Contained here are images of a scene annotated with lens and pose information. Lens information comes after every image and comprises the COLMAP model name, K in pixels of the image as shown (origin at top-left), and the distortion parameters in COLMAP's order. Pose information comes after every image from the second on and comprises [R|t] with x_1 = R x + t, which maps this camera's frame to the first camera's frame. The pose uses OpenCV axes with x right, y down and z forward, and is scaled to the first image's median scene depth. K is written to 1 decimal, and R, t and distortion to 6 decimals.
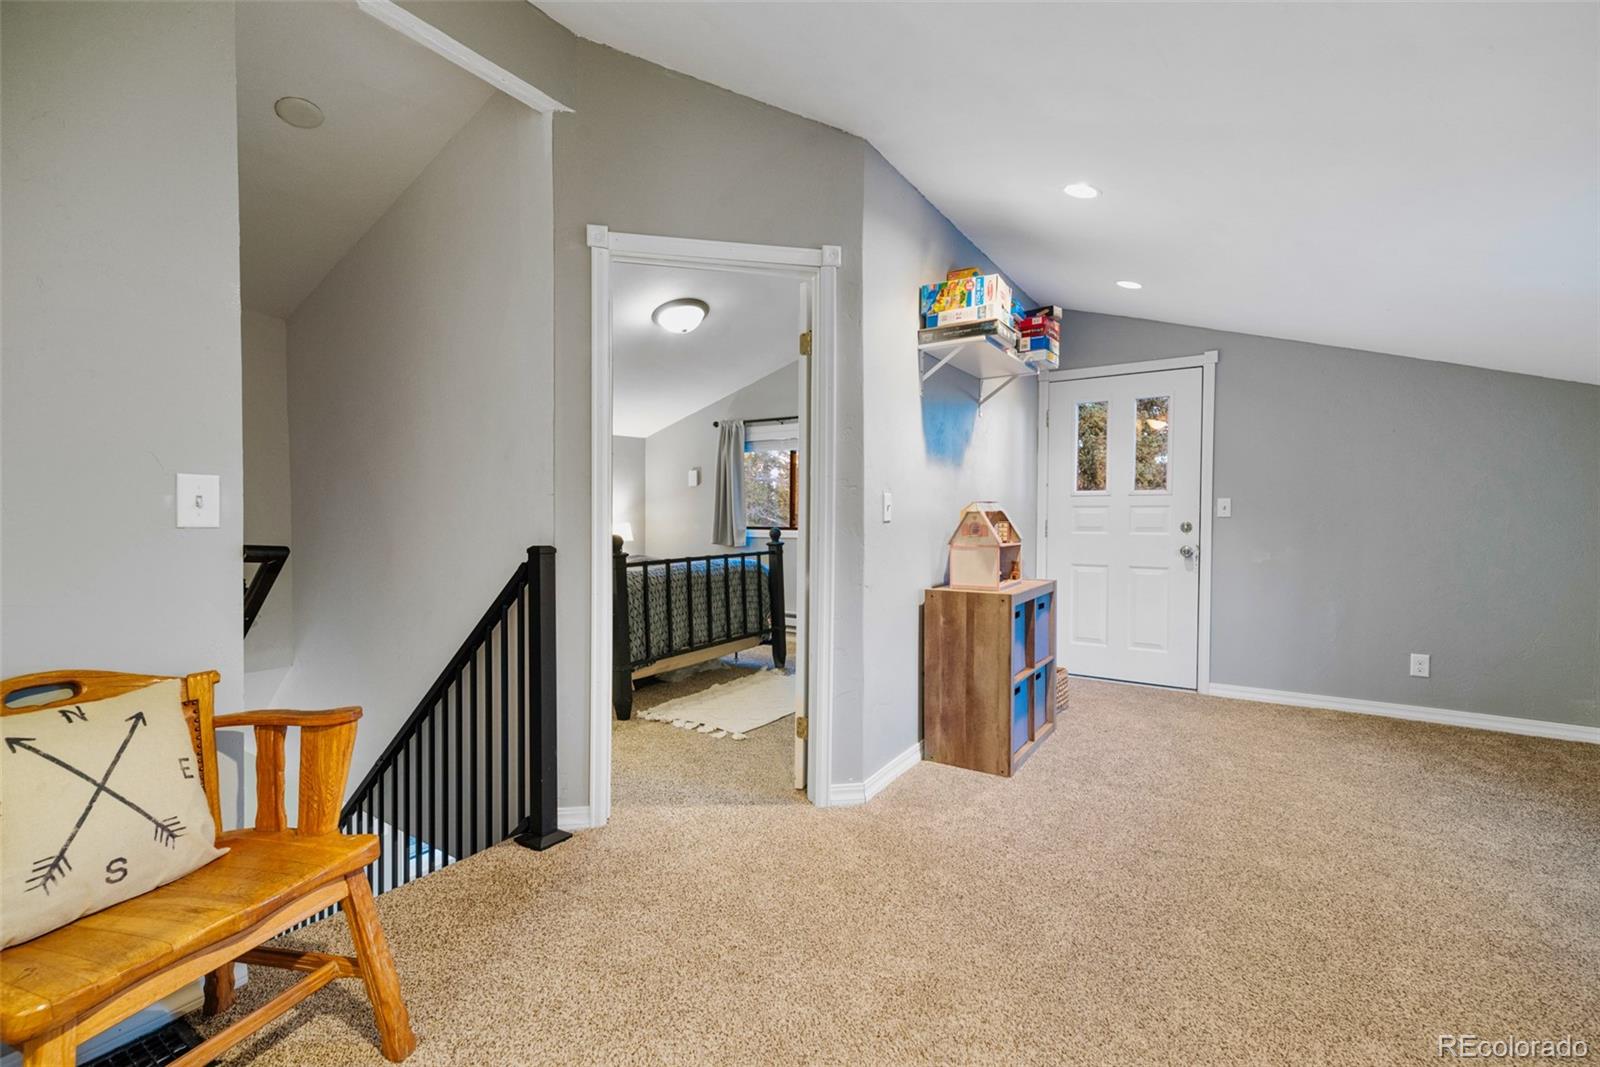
lens RADIAL K [[686.5, 0, 798.2], [0, 686.5, 536.0], [0, 0, 1]] dist [0.001575, 0.000497]
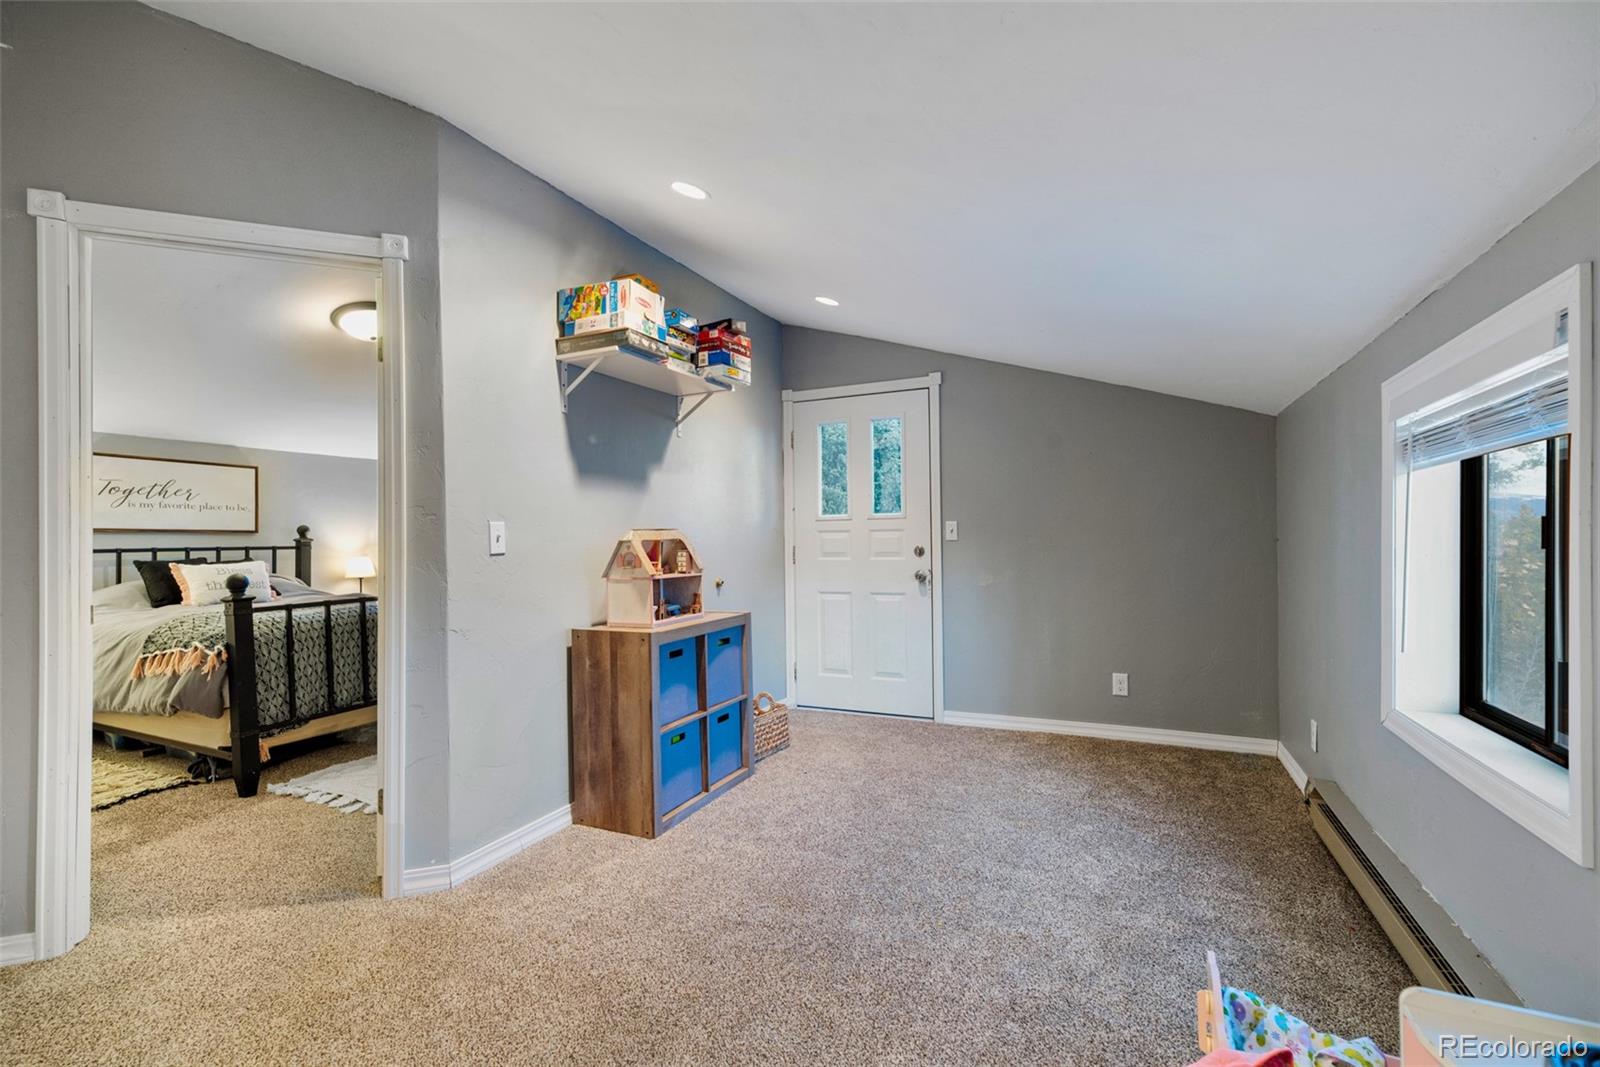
lens RADIAL K [[701.0, 0, 795.5], [0, 701.0, 539.8], [0, 0, 1]] dist [0.002585, 0.000559]
pose [[0.988015, -0.016399, 0.153482, 0.330626], [0.021185, 0.999337, -0.029601, -0.004369], [-0.152895, 0.032498, 0.987708, 0.057609]]
